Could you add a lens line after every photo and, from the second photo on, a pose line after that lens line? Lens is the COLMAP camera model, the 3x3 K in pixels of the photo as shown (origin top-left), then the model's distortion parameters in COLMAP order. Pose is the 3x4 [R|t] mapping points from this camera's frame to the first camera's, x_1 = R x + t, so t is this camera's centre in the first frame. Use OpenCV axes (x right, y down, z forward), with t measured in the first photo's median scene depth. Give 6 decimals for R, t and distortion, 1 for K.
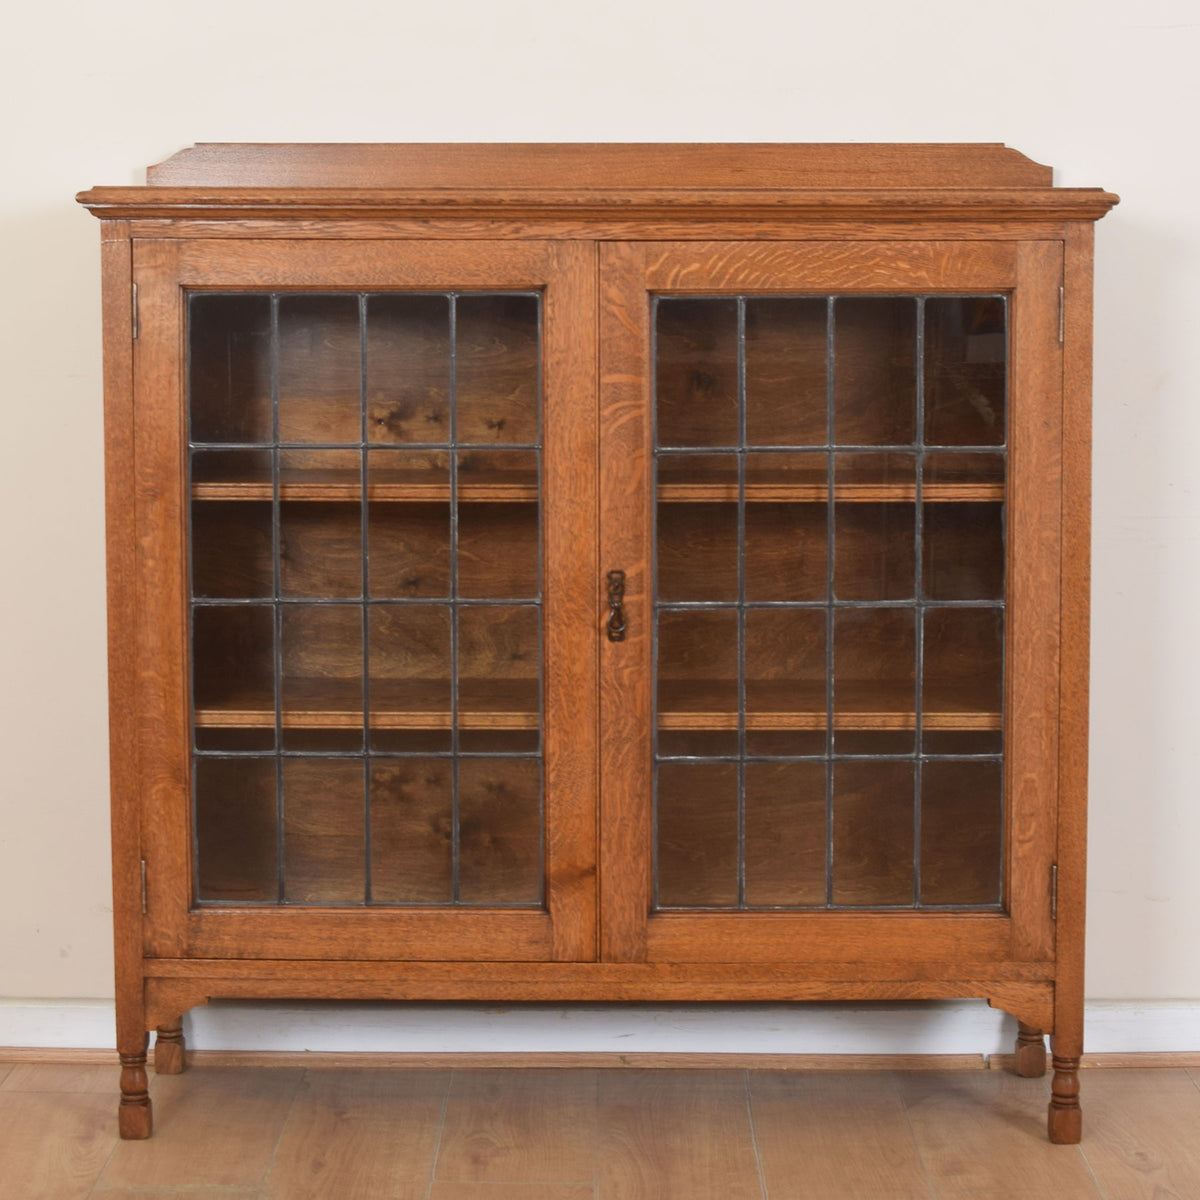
lens RADIAL K [[2512.0, 0, 561.3], [0, 2512.0, 410.2], [0, 0, 1]] dist [-0.091134, 0.044865]
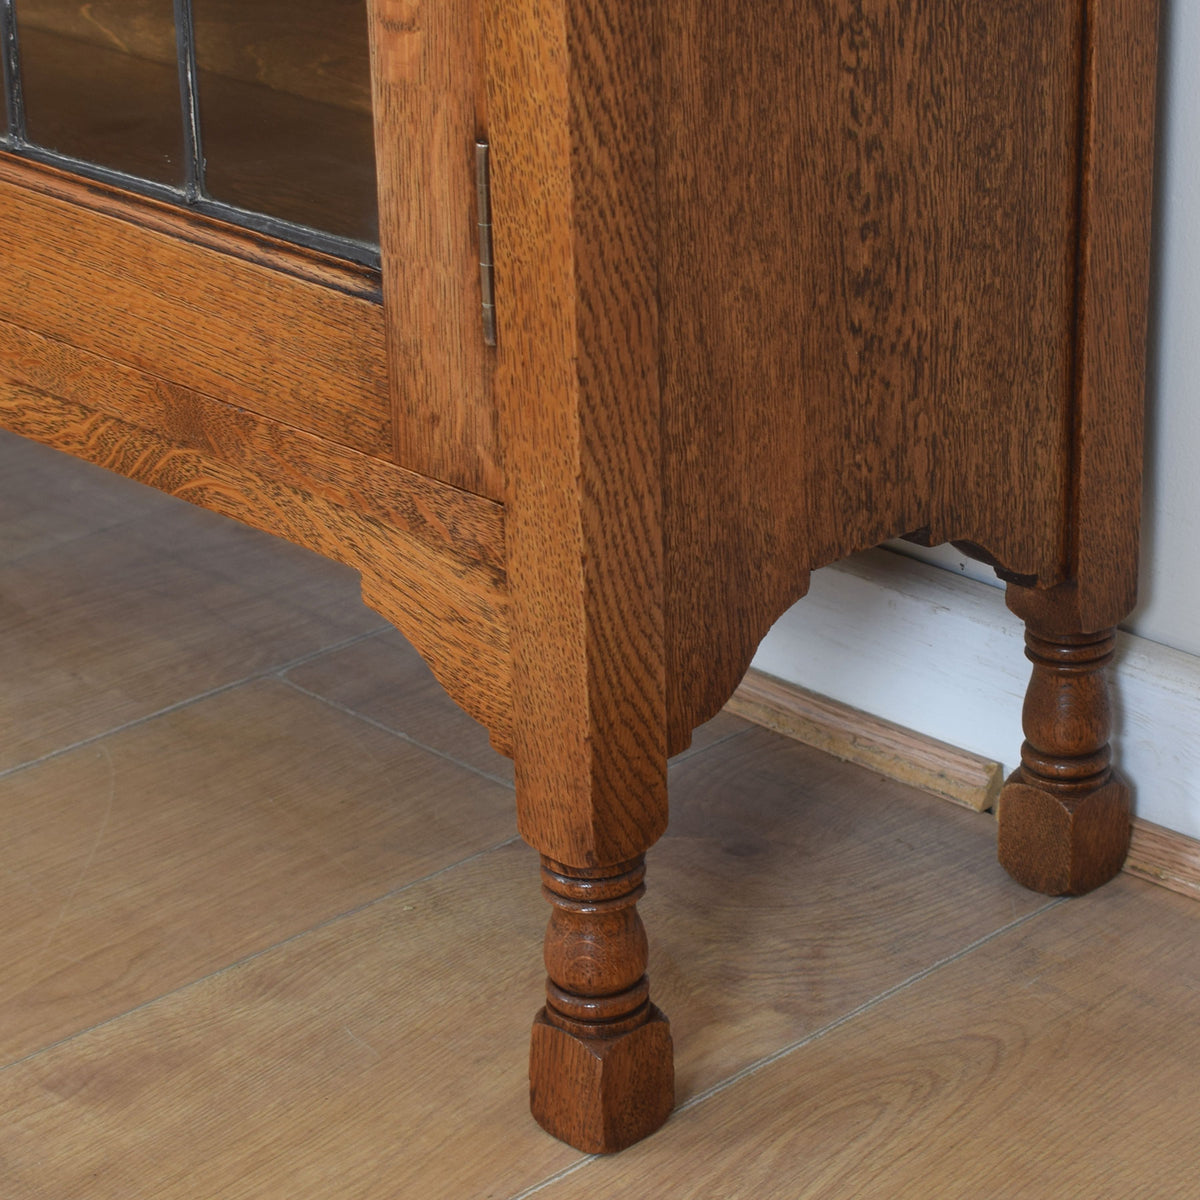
lens RADIAL K [[3473.3, 0, 753.8], [0, 3473.3, 598.1], [0, 0, 1]] dist [-0.072761, 0.169002]
pose [[0.728890, 0.264106, -0.631639, 0.450252], [-0.033478, 0.935244, 0.352418, 0.100582], [0.683812, -0.235728, 0.690531, 0.762009]]
